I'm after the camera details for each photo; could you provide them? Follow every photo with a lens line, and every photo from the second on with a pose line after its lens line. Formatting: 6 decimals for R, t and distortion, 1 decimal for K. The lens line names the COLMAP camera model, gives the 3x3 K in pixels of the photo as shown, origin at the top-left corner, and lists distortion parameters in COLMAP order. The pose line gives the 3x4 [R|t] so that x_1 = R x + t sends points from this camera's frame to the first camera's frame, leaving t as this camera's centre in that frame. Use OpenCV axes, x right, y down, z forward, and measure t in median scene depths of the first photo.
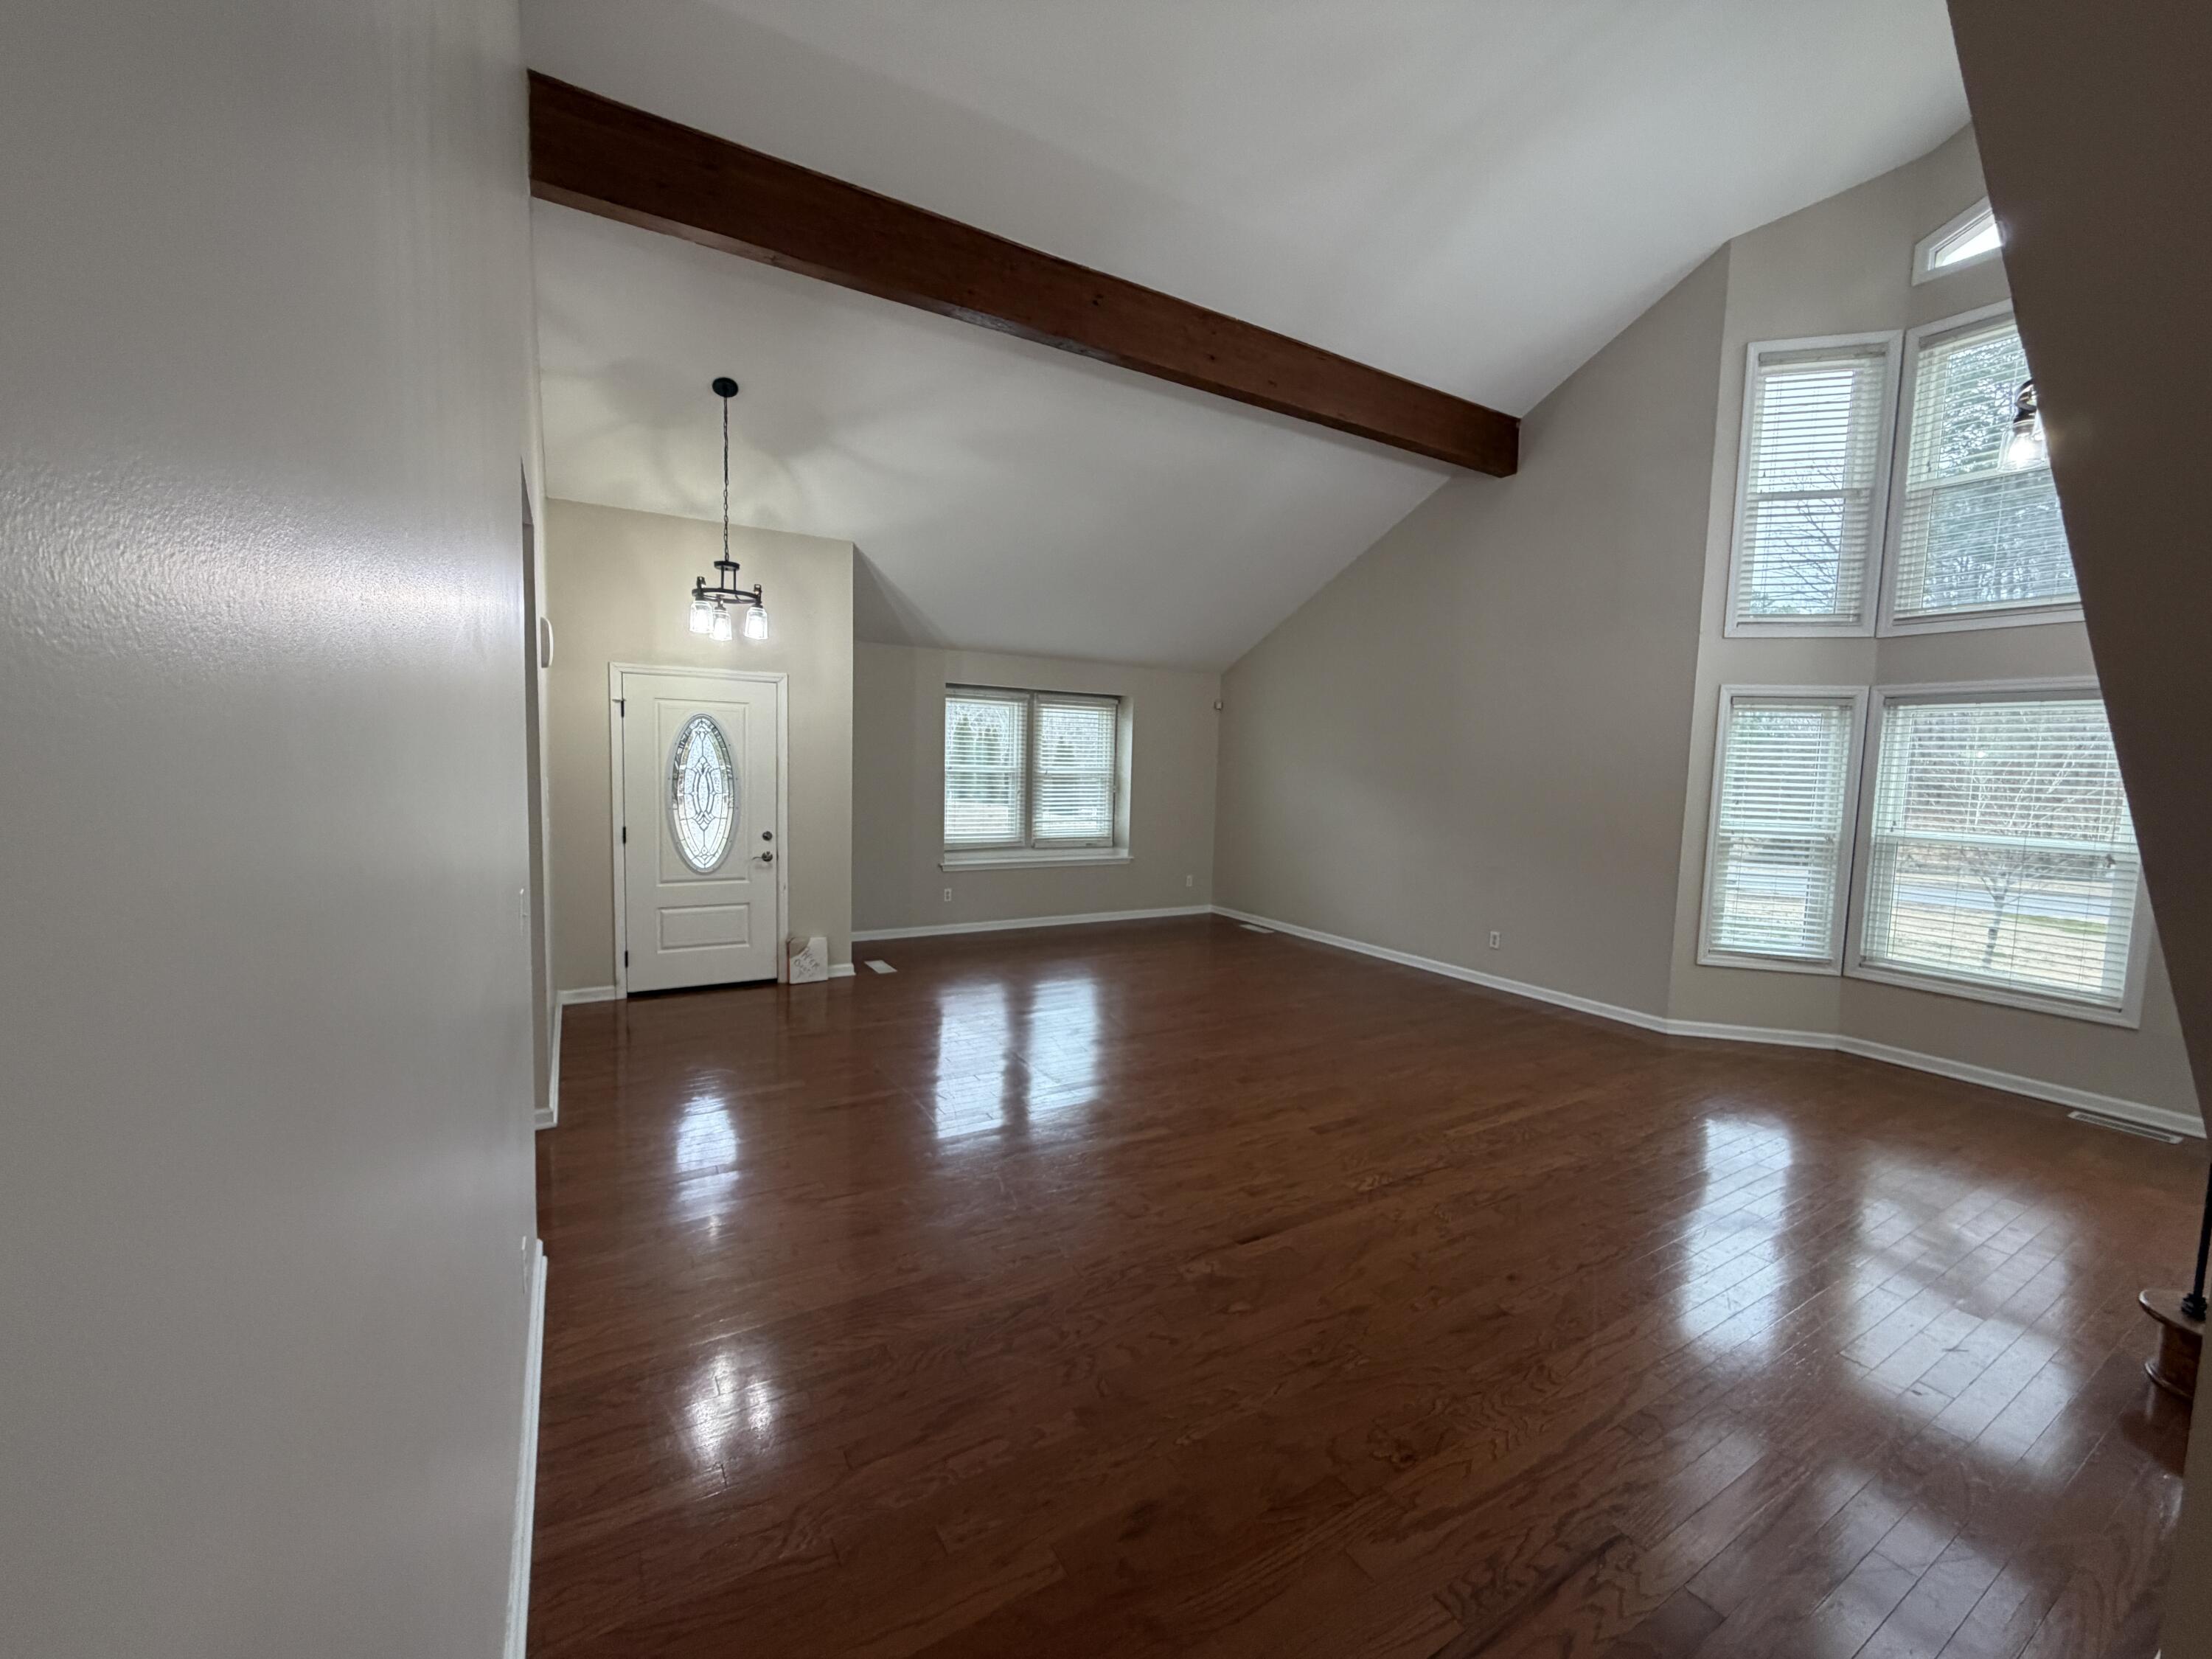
lens RADIAL K [[882.3, 0, 1101.1], [0, 882.3, 832.3], [0, 0, 1]] dist [-0.002350, 0.000984]
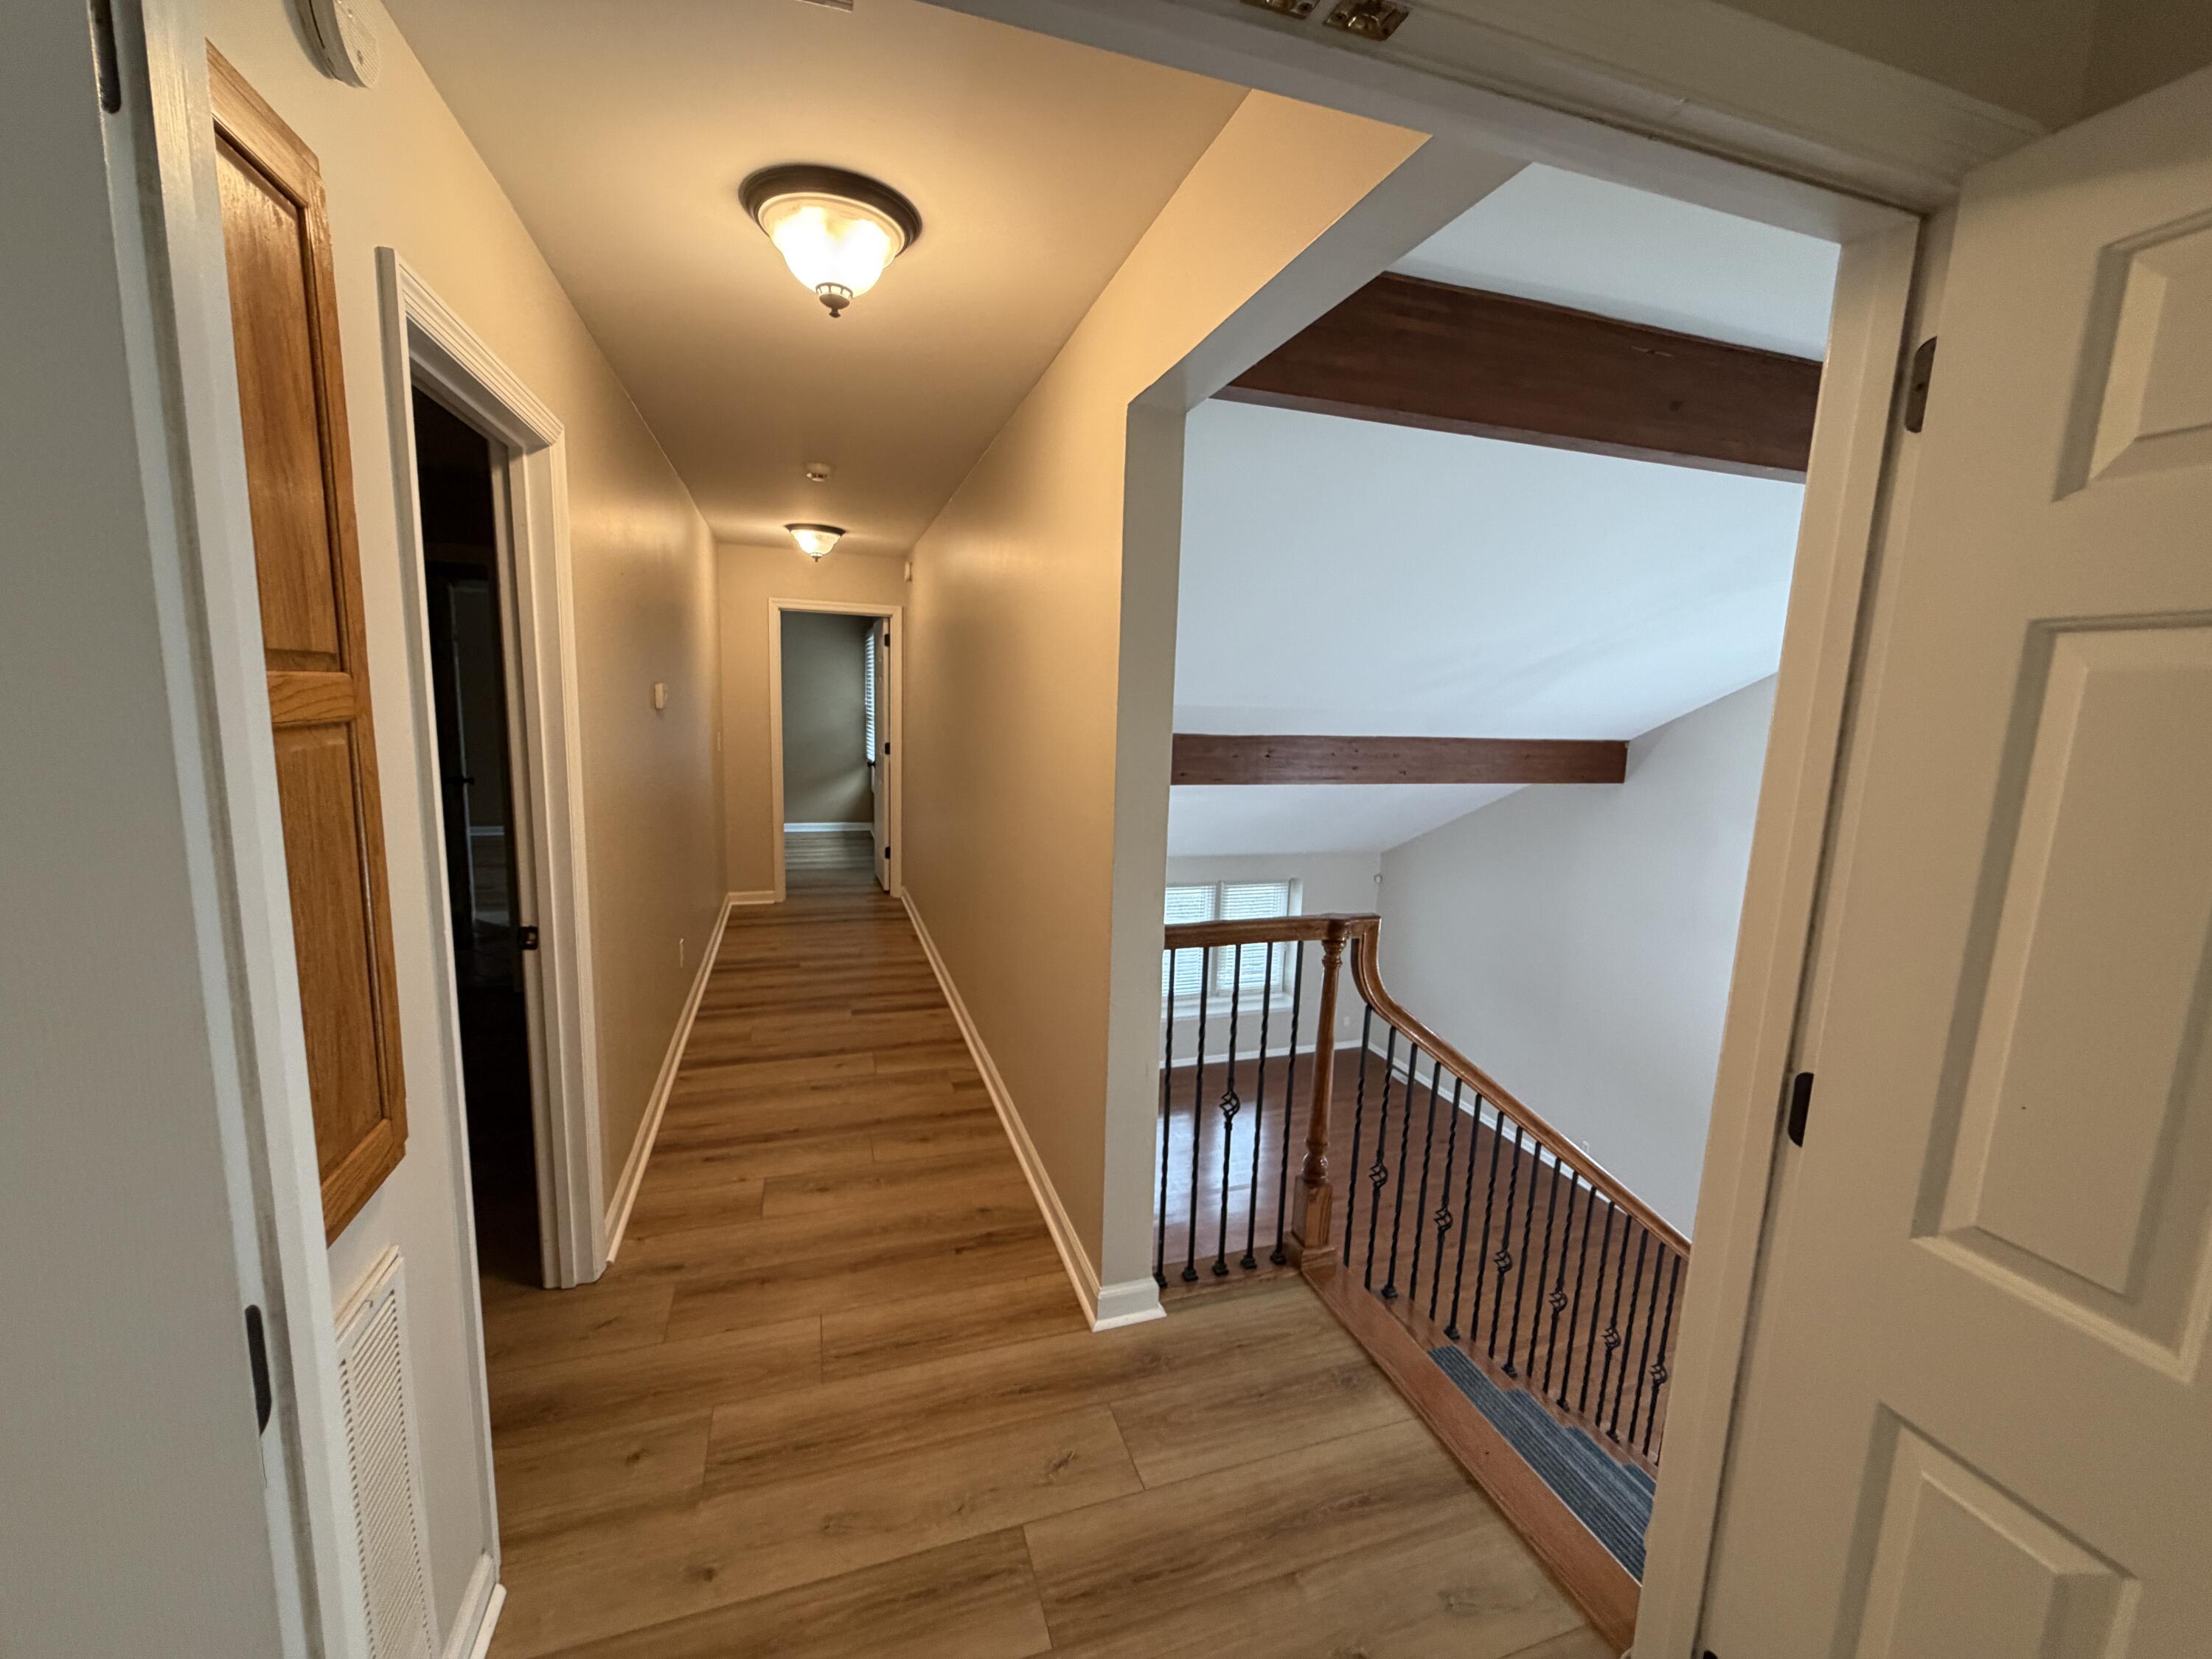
lens RADIAL K [[882.3, 0, 1101.6], [0, 882.3, 832.7], [0, 0, 1]] dist [-0.002350, 0.000984]
pose [[0.976711, 0.033870, -0.211868, 0.029667], [-0.019433, 0.997368, 0.069855, -0.433521], [0.213677, -0.064111, 0.974798, -0.351828]]
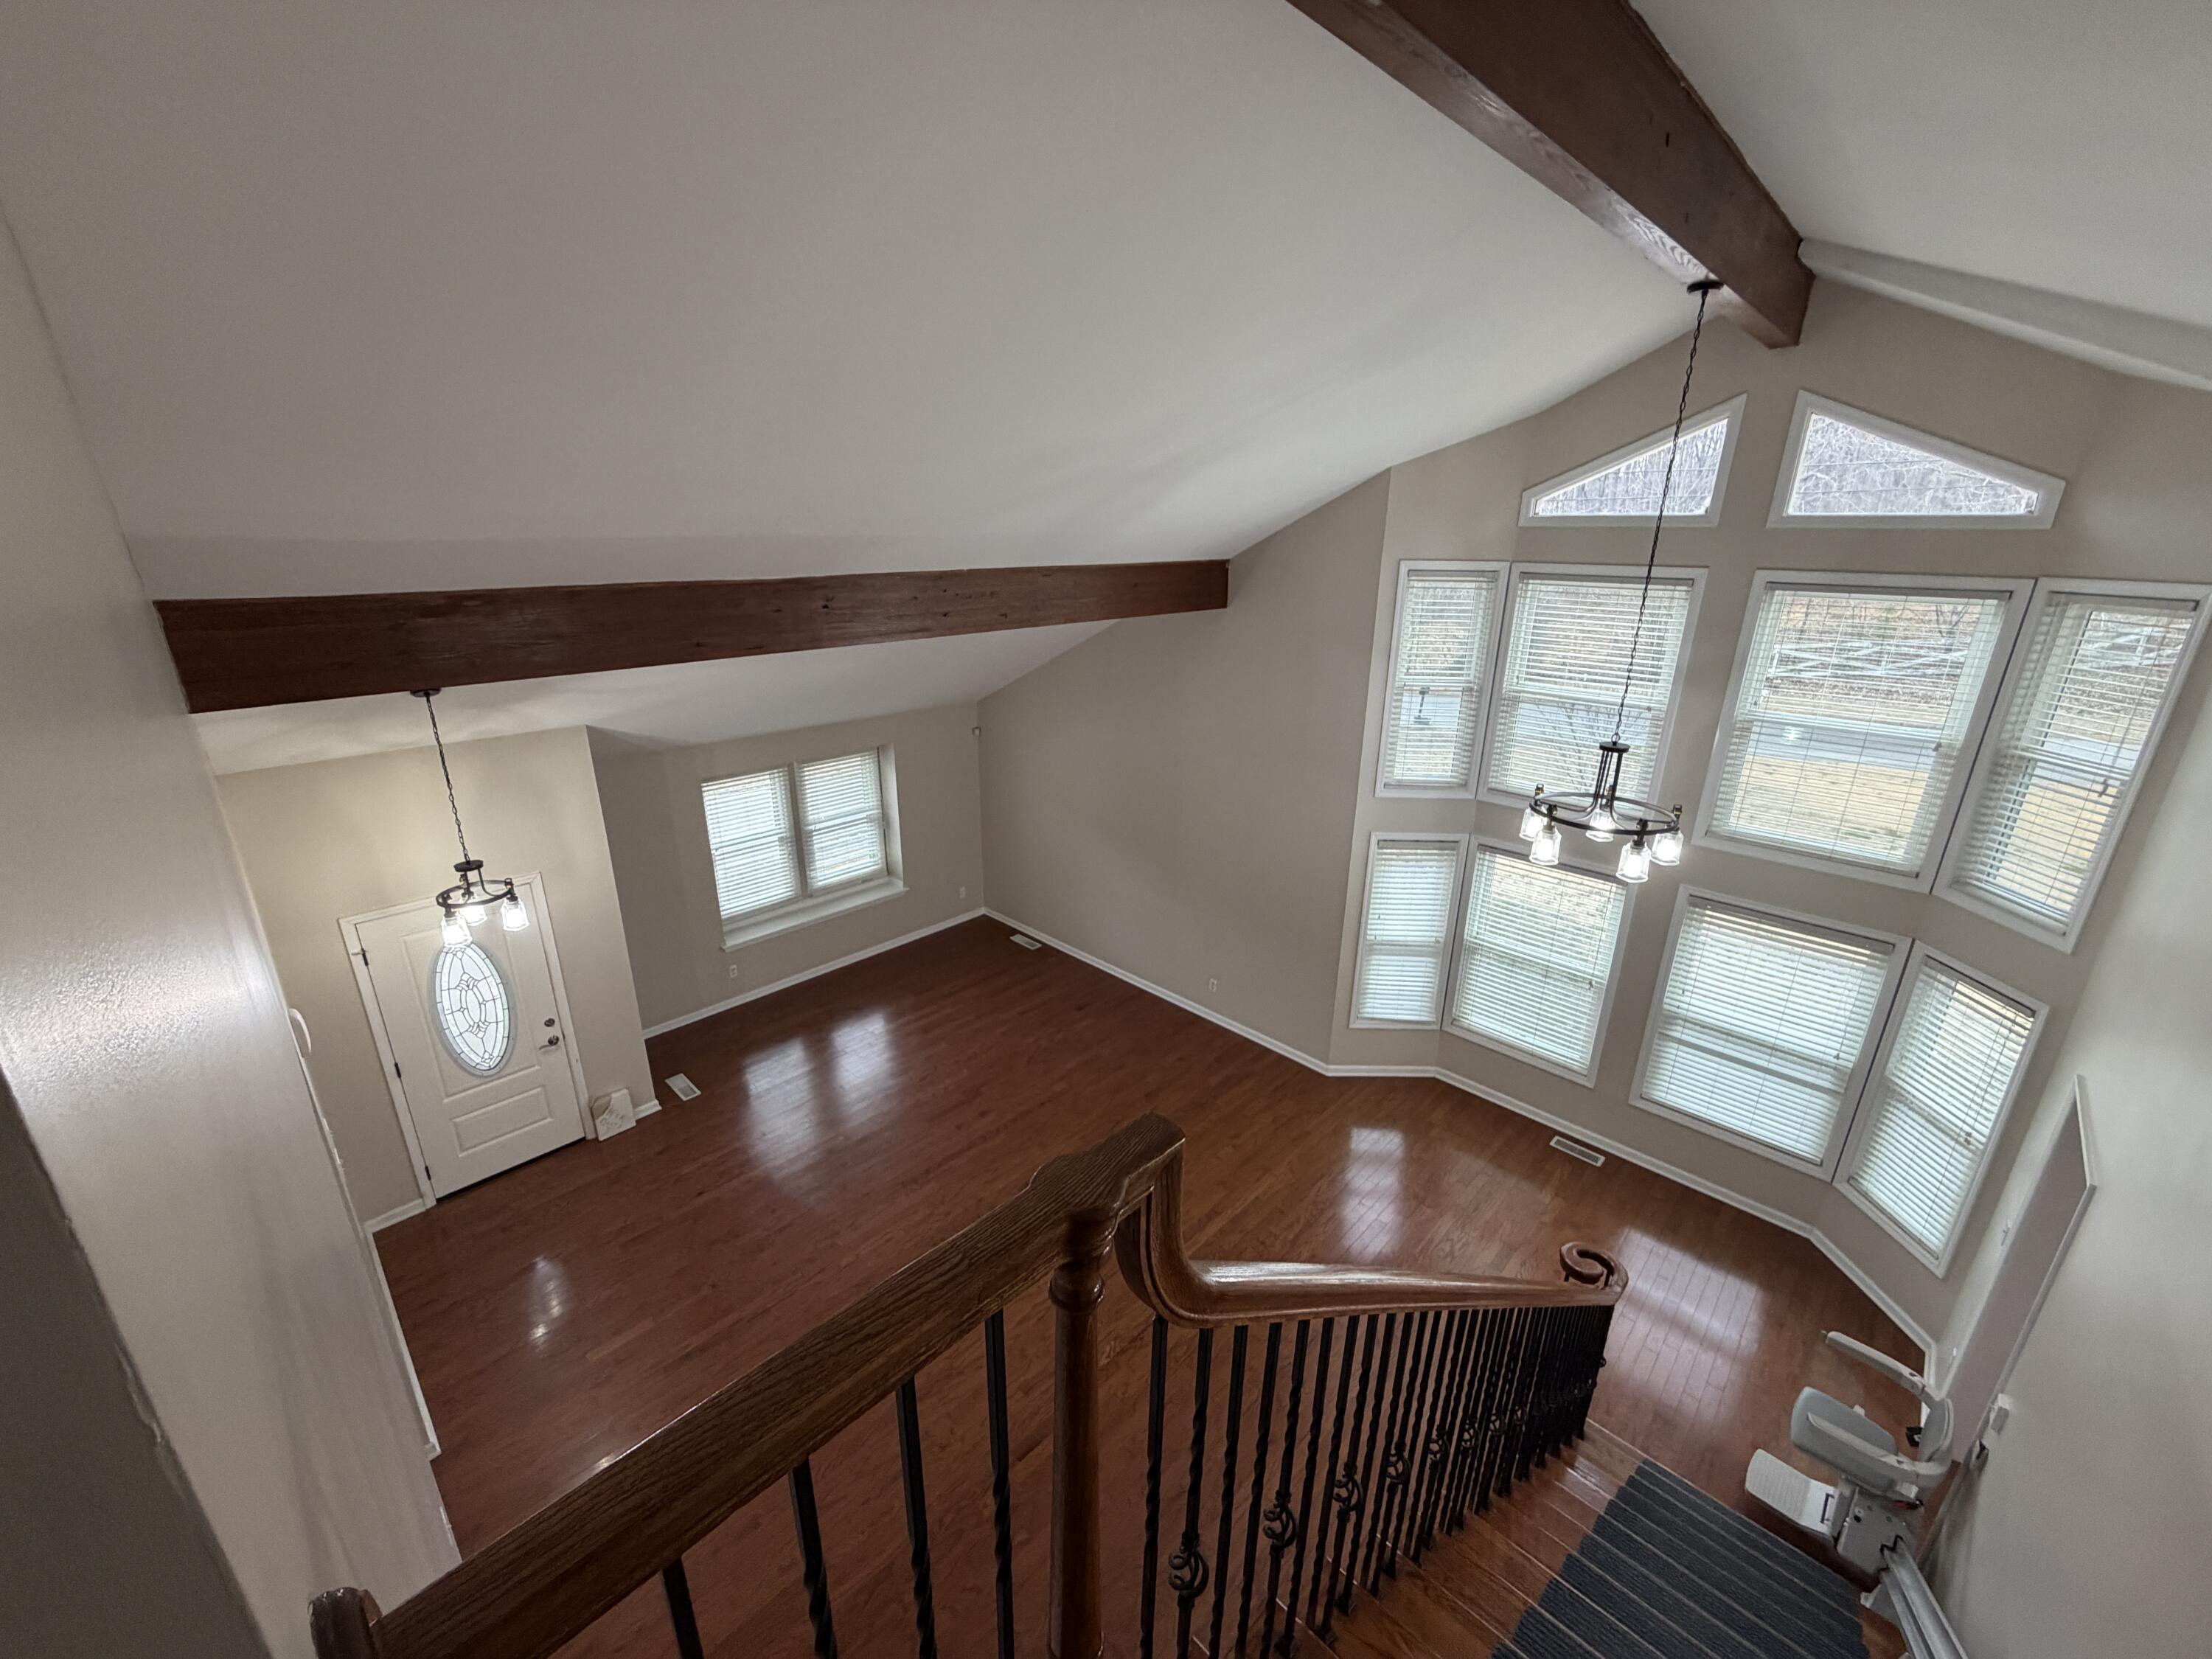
lens RADIAL K [[882.3, 0, 1101.3], [0, 882.3, 829.5], [0, 0, 1]] dist [-0.002350, 0.000984]
pose [[0.966400, -0.104603, 0.234797, 0.027721], [0.042467, 0.965873, 0.255512, -0.453354], [-0.253511, -0.236956, 0.937861, -0.079371]]
